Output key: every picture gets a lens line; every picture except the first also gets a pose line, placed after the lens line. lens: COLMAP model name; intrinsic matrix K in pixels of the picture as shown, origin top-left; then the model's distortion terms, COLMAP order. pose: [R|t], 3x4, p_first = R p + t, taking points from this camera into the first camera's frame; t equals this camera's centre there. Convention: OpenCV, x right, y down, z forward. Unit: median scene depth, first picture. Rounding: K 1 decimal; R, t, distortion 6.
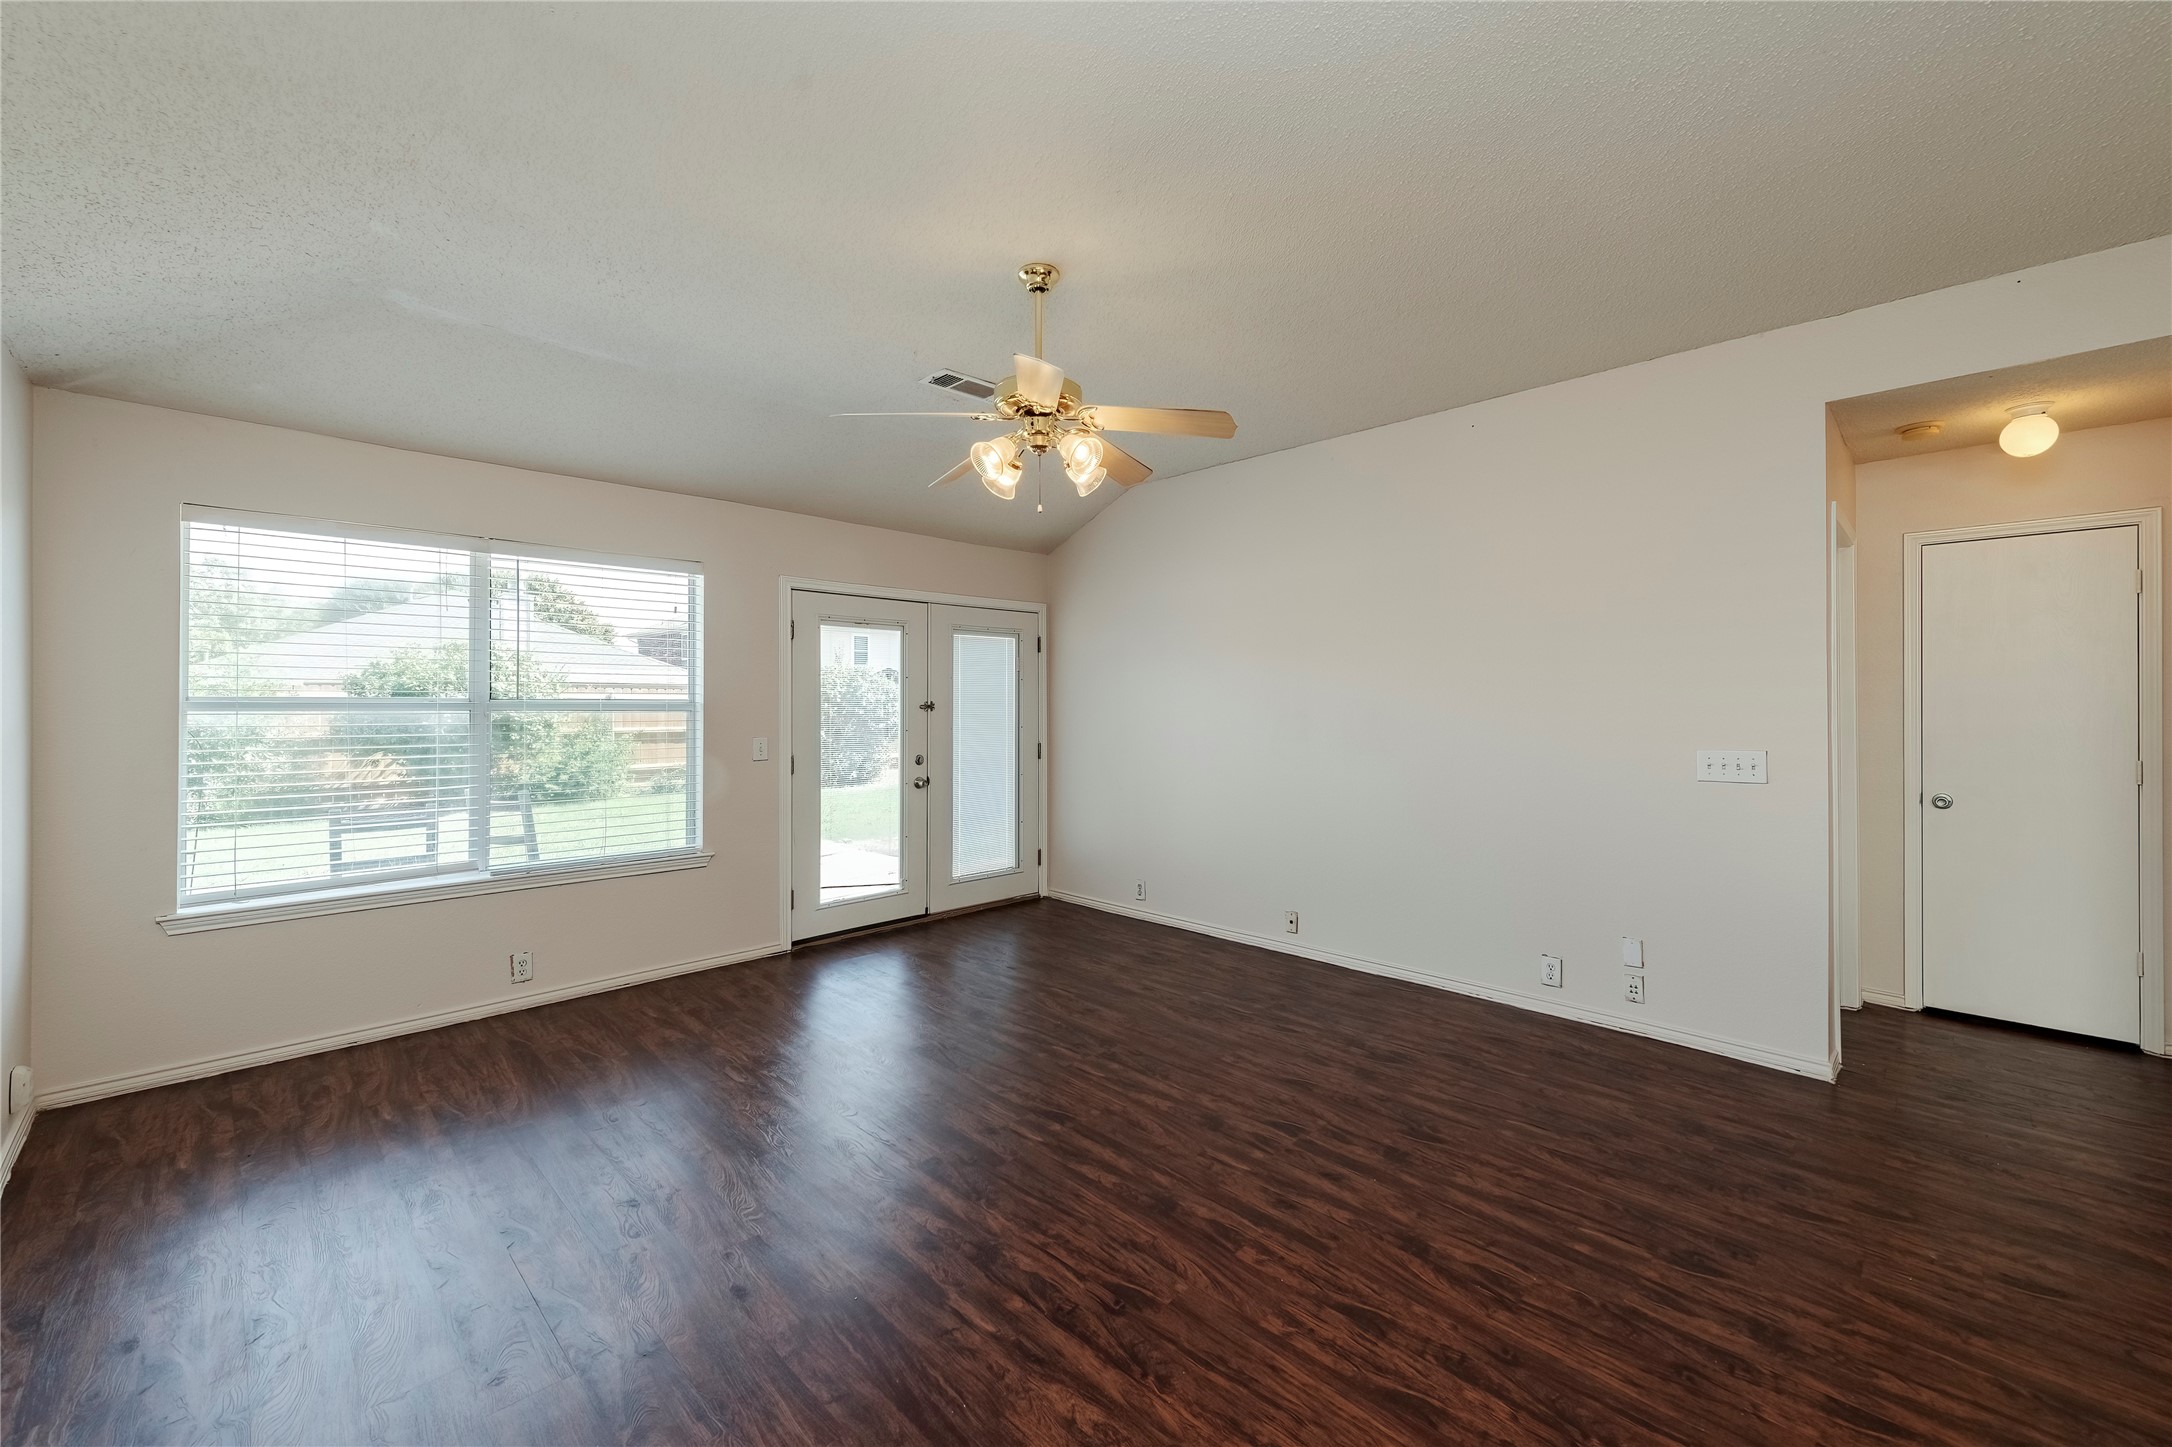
lens RADIAL K [[863.0, 0, 1091.7], [0, 863.0, 700.8], [0, 0, 1]] dist [0.001788, -0.000292]
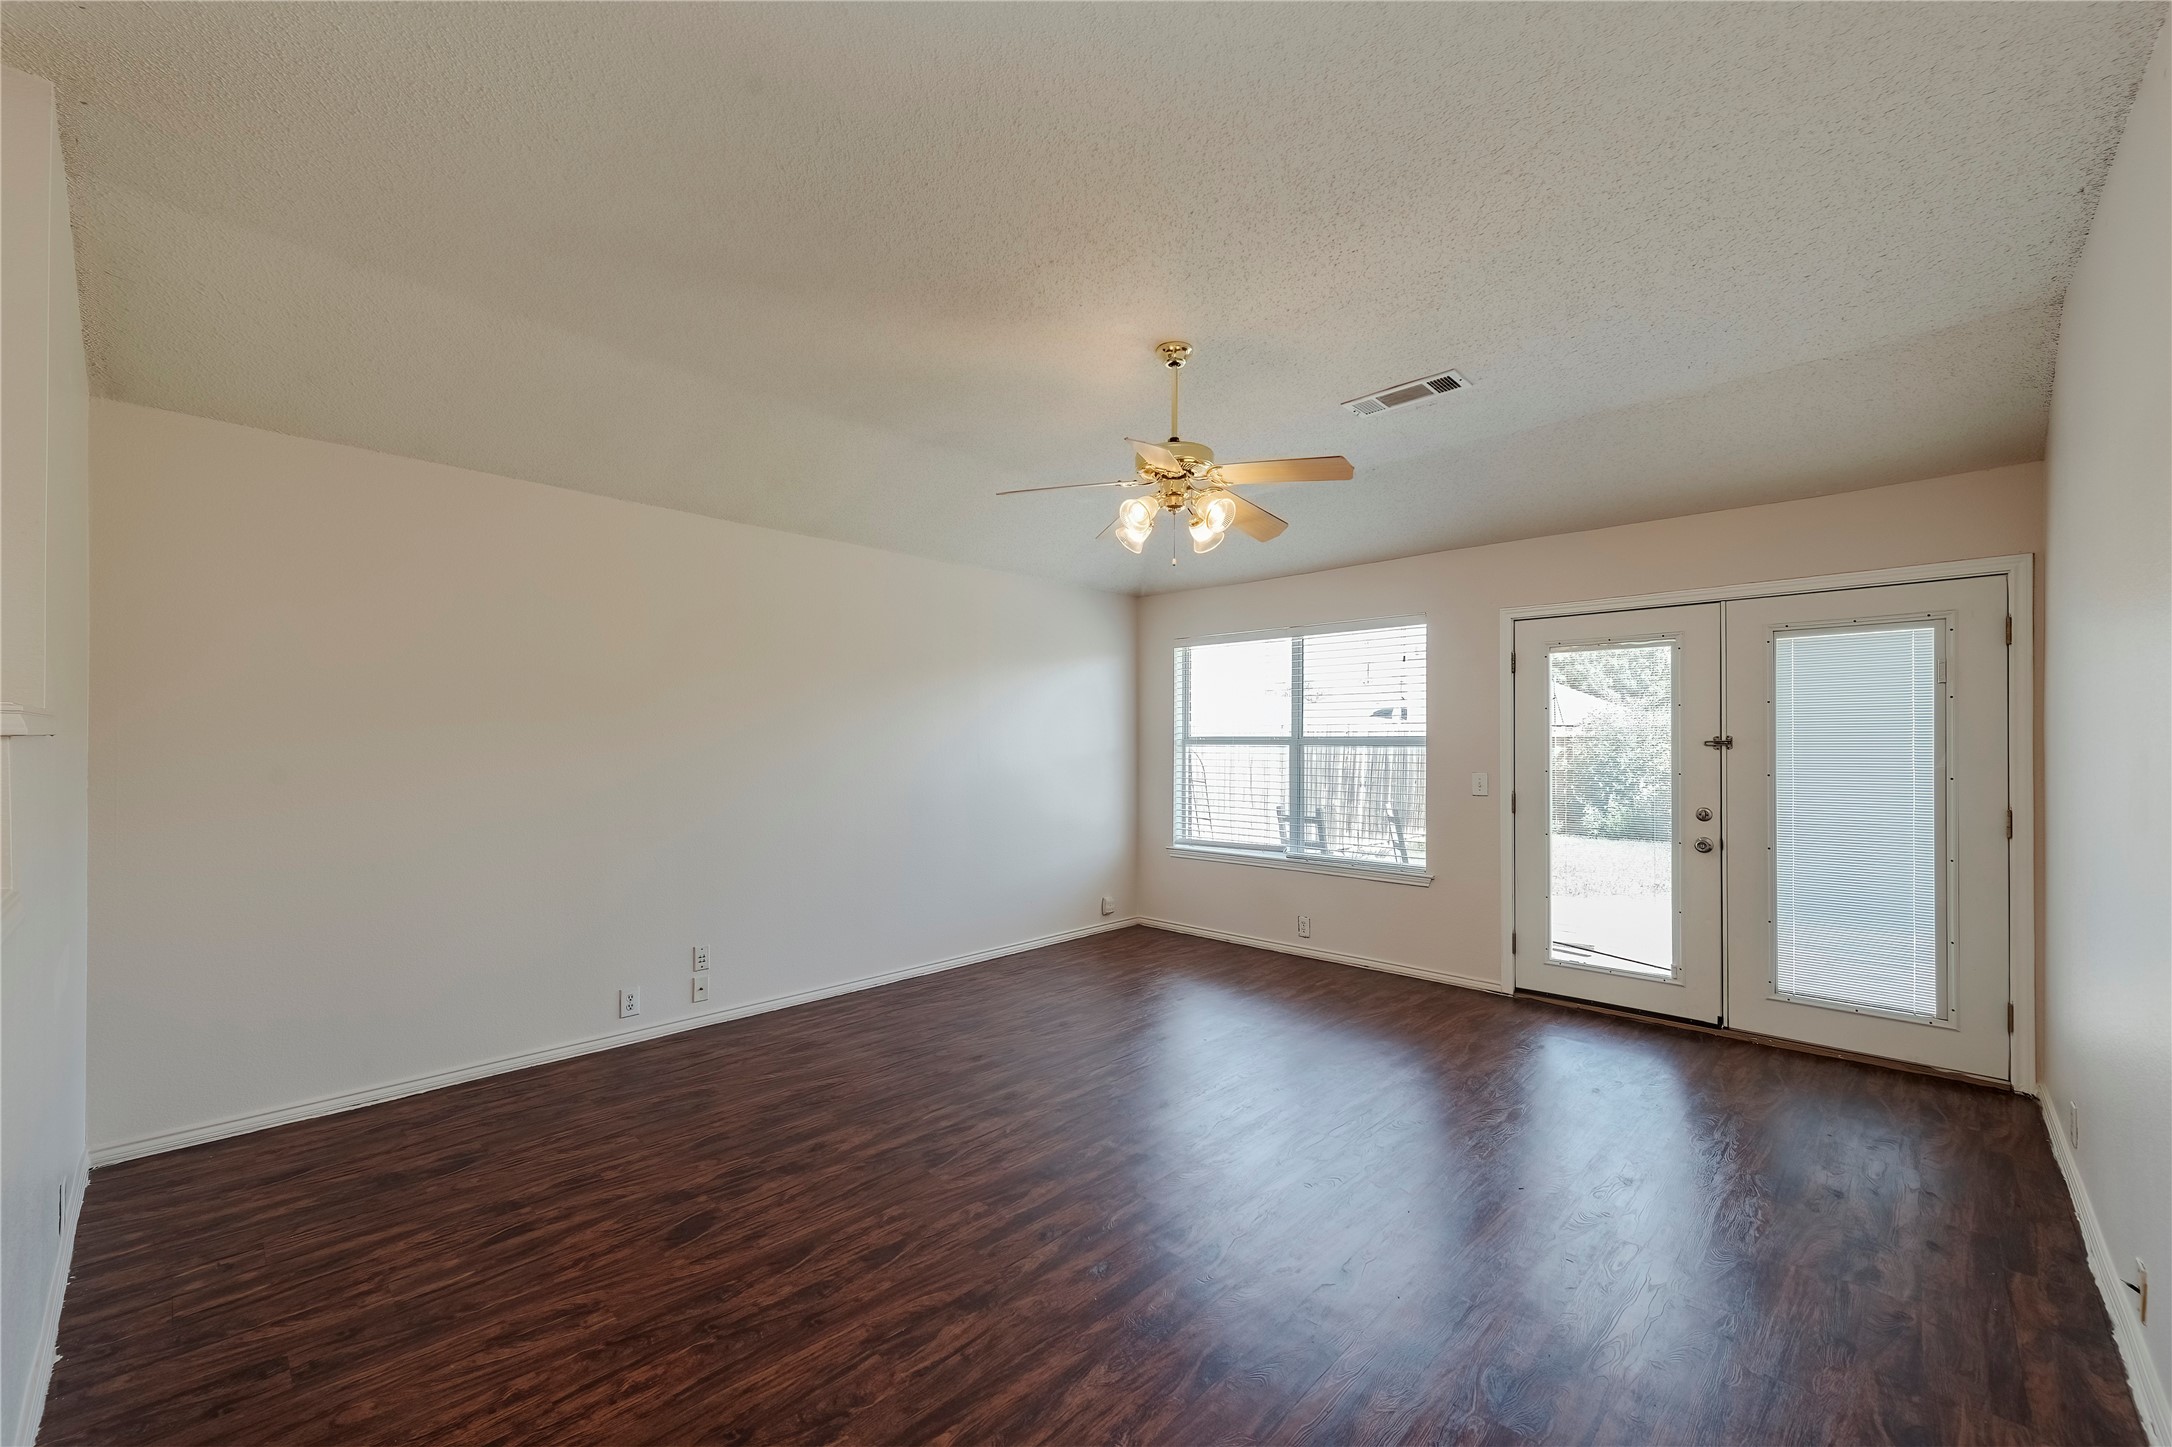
lens RADIAL K [[866.5, 0, 1085.1], [0, 866.5, 739.5], [0, 0, 1]] dist [0.008969, -0.000069]
pose [[0.022081, -0.001583, -0.999755, 0.817488], [0.003932, 0.999991, -0.001496, 0.004185], [0.999748, -0.003898, 0.022087, 0.671951]]
